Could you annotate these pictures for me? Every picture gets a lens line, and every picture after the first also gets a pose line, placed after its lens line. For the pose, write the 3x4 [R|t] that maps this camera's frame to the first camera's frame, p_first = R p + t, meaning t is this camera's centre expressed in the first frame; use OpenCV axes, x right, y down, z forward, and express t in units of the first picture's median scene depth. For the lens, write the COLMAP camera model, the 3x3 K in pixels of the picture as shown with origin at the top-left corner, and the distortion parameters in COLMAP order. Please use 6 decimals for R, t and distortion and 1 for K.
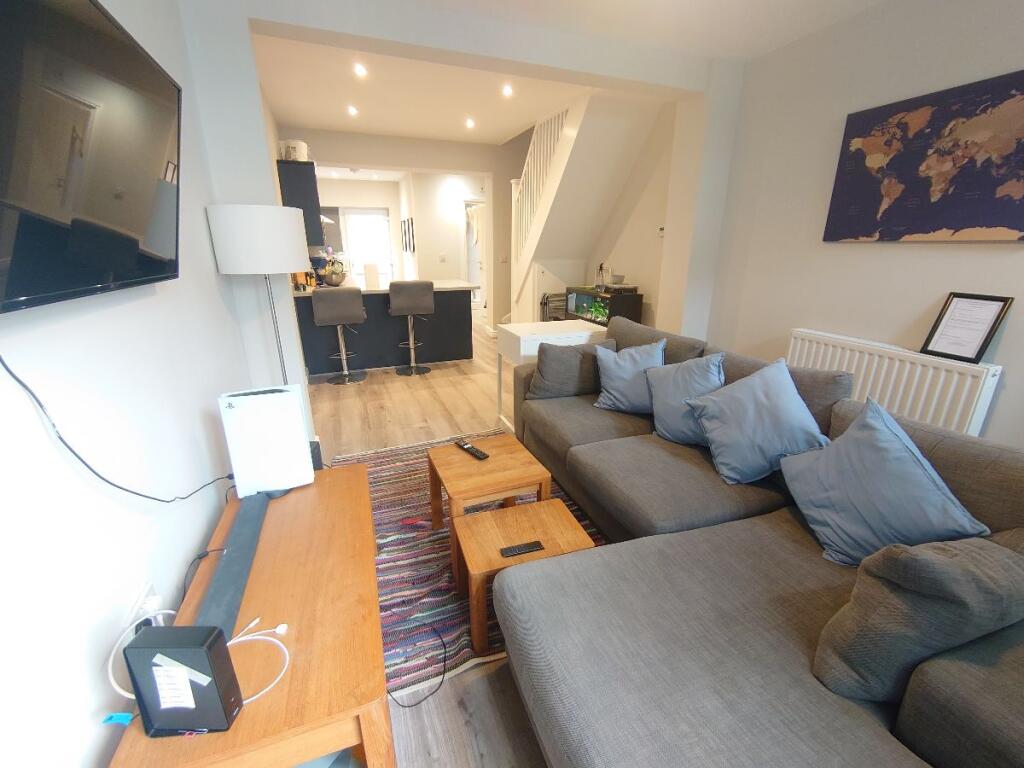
lens RADIAL K [[436.5, 0, 514.1], [0, 436.5, 386.7], [0, 0, 1]] dist [0.001071, -0.000004]
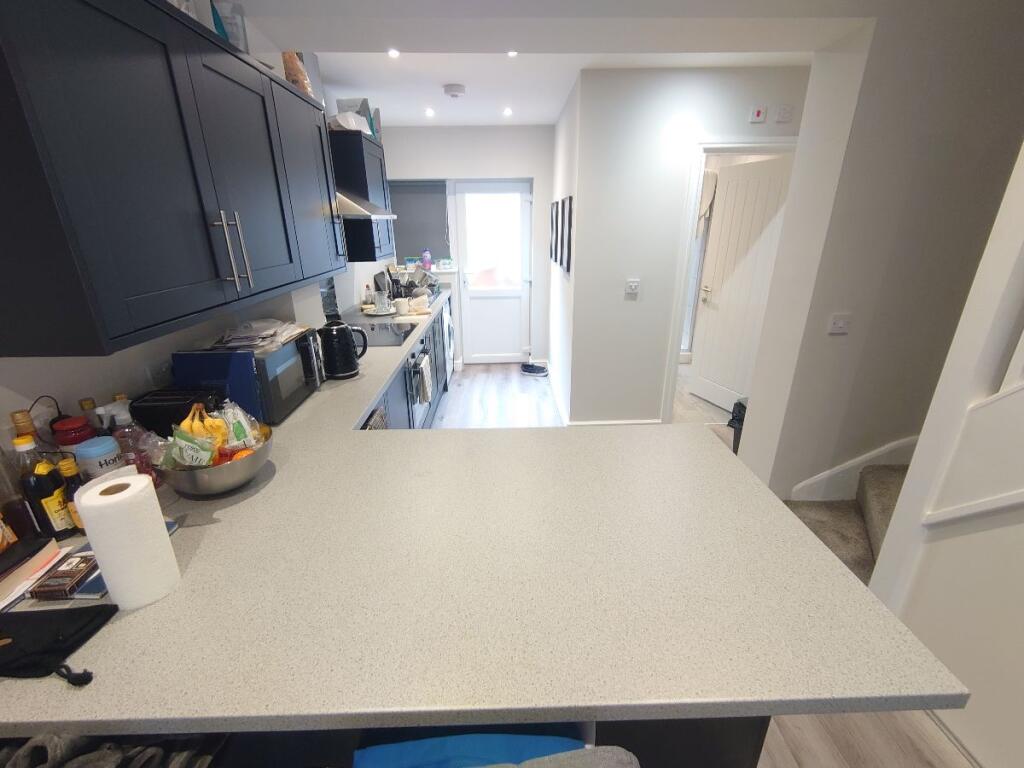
lens RADIAL K [[436.5, 0, 510.7], [0, 436.5, 383.3], [0, 0, 1]] dist [0.001071, -0.000004]
pose [[0.938545, 0.113554, -0.325944, -0.112319], [-0.097893, 0.993130, 0.064111, -0.197466], [0.330985, -0.028263, 0.943213, 0.494761]]
